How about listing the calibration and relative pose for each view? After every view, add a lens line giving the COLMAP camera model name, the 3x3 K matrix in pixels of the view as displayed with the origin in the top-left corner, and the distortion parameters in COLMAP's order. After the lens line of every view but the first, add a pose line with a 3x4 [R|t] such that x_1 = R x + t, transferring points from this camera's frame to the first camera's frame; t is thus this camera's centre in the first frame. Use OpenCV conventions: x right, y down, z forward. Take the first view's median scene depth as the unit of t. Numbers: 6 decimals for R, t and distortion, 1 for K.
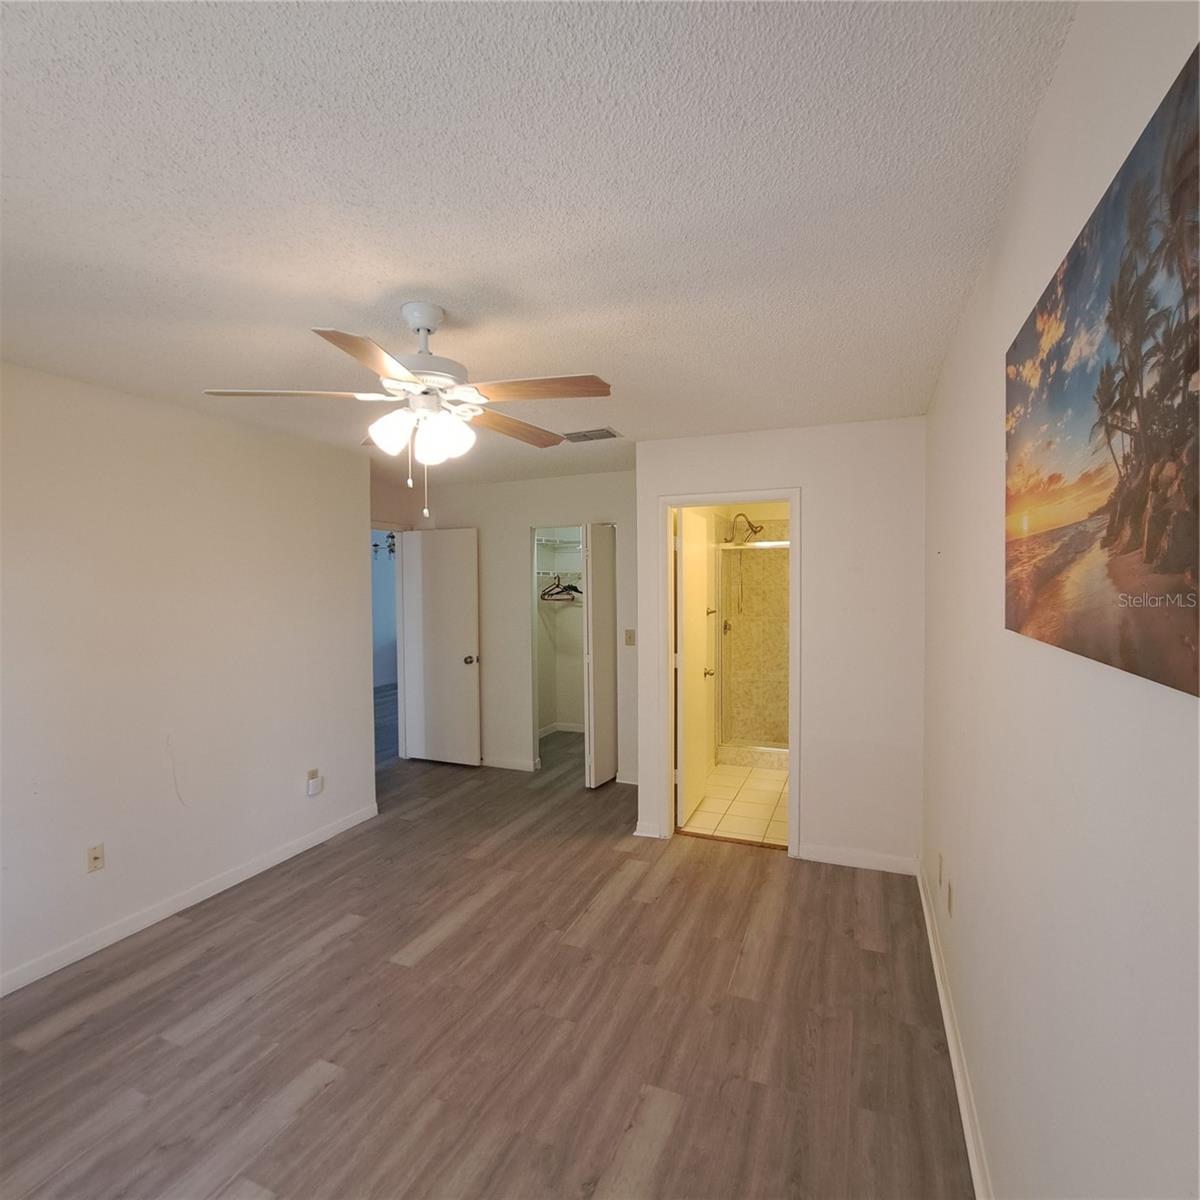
lens RADIAL K [[632.4, 0, 603.5], [0, 632.4, 597.6], [0, 0, 1]] dist [-0.004589, -0.006308]
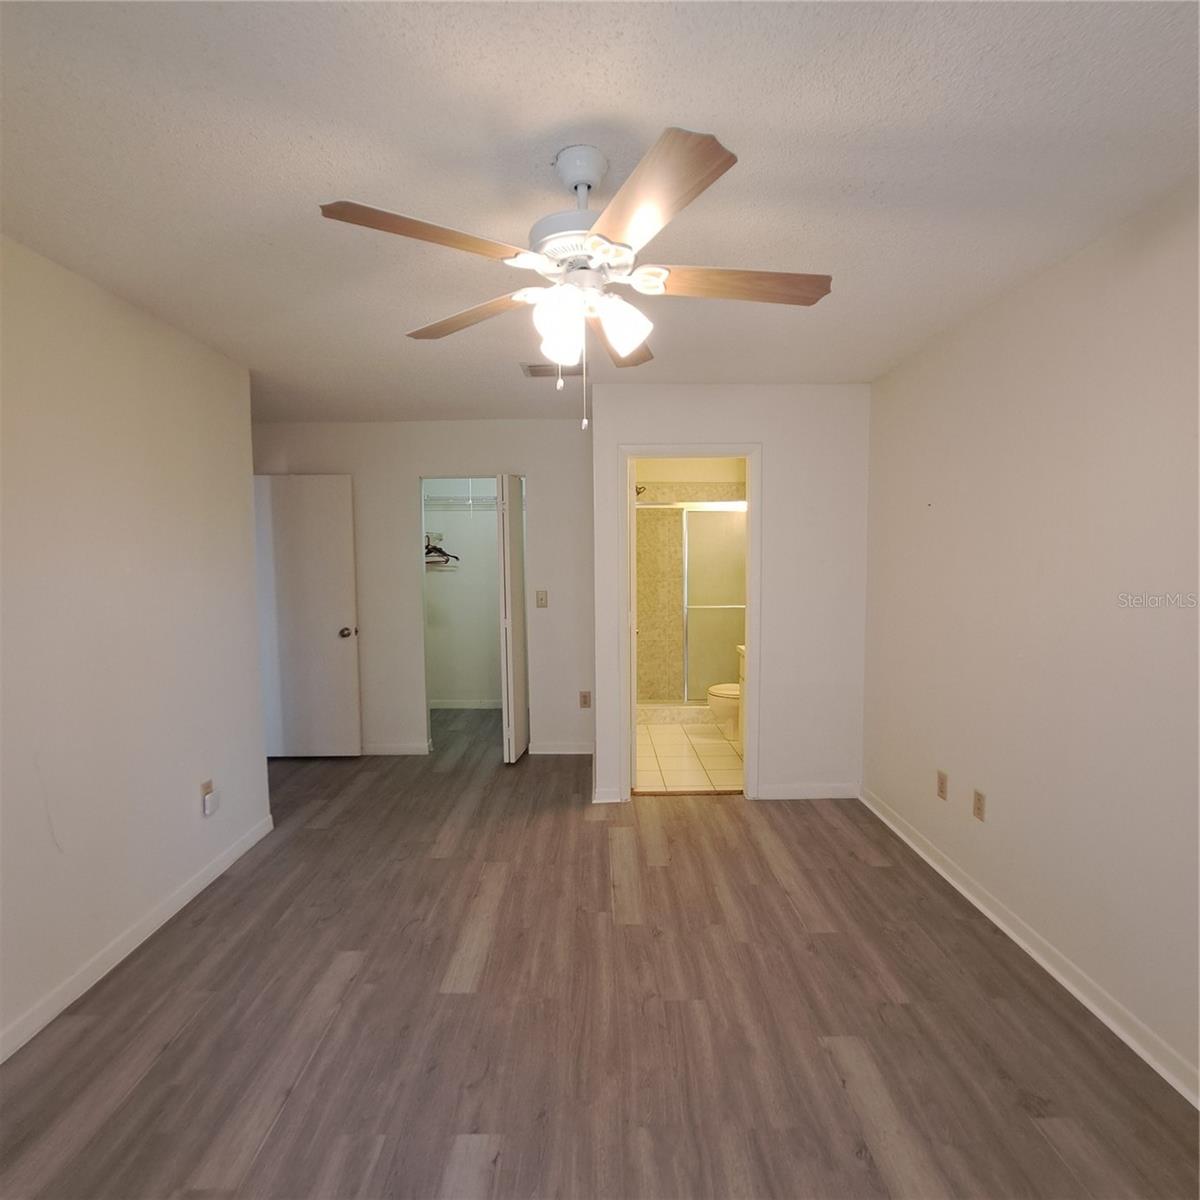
lens RADIAL K [[632.4, 0, 601.7], [0, 632.4, 597.1], [0, 0, 1]] dist [-0.004589, -0.006308]
pose [[0.921068, -0.025923, 0.388538, -0.375773], [0.010164, 0.999042, 0.042562, 0.032725], [-0.389269, -0.035254, 0.920449, 0.165007]]
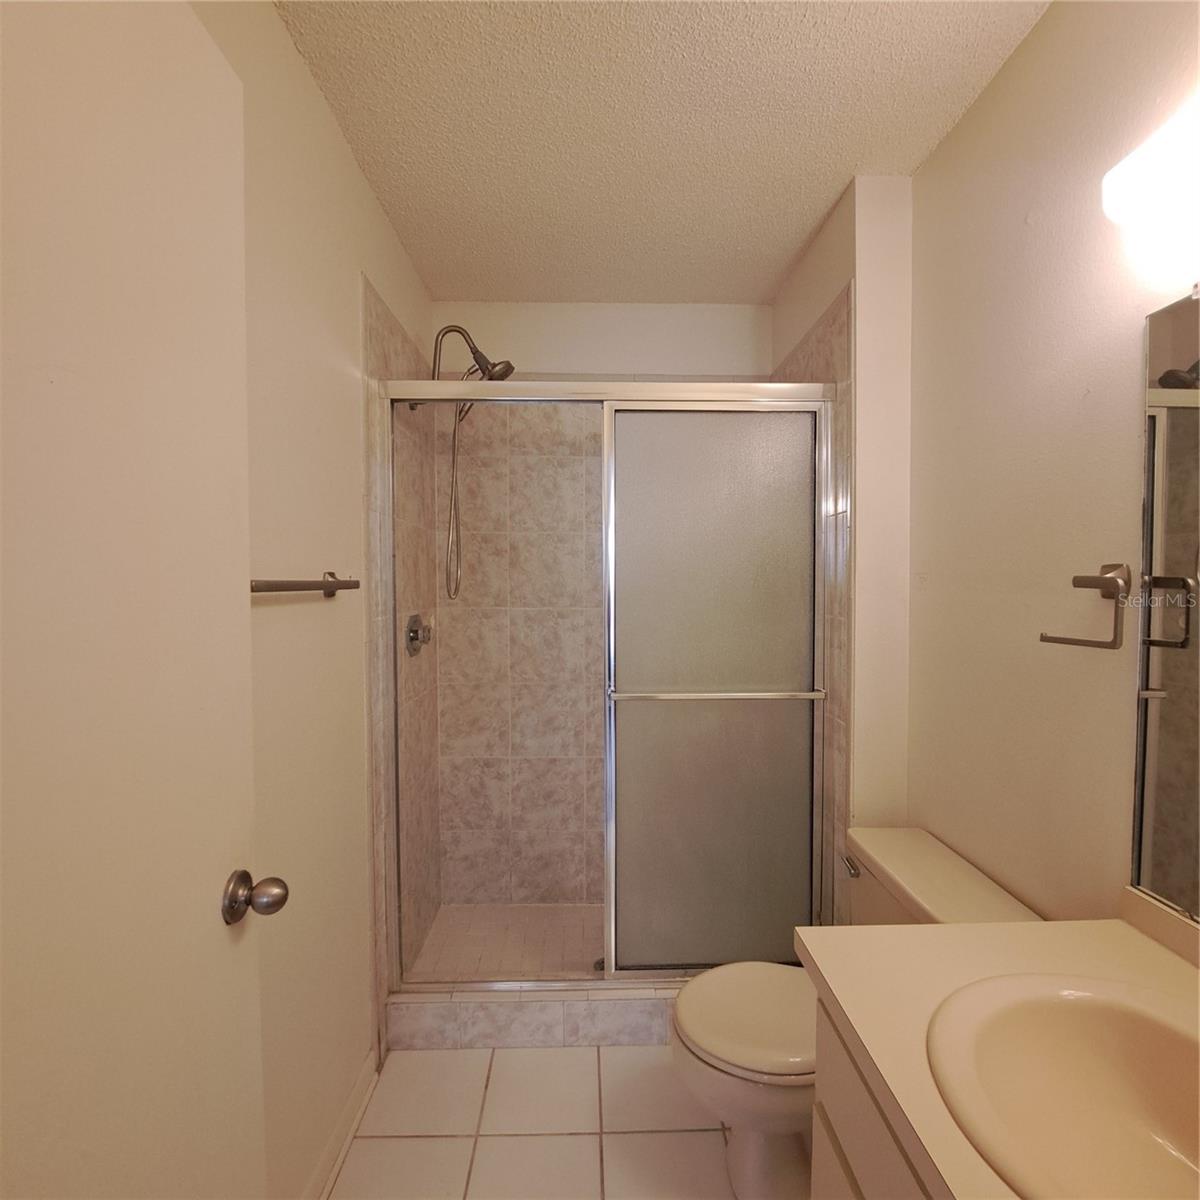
lens RADIAL K [[632.4, 0, 597.2], [0, 632.4, 602.7], [0, 0, 1]] dist [-0.004589, -0.006308]
pose [[0.918857, -0.012250, 0.394401, 0.267378], [0.008928, 0.999908, 0.010256, 0.045760], [-0.394490, -0.005902, 0.918881, 1.138195]]
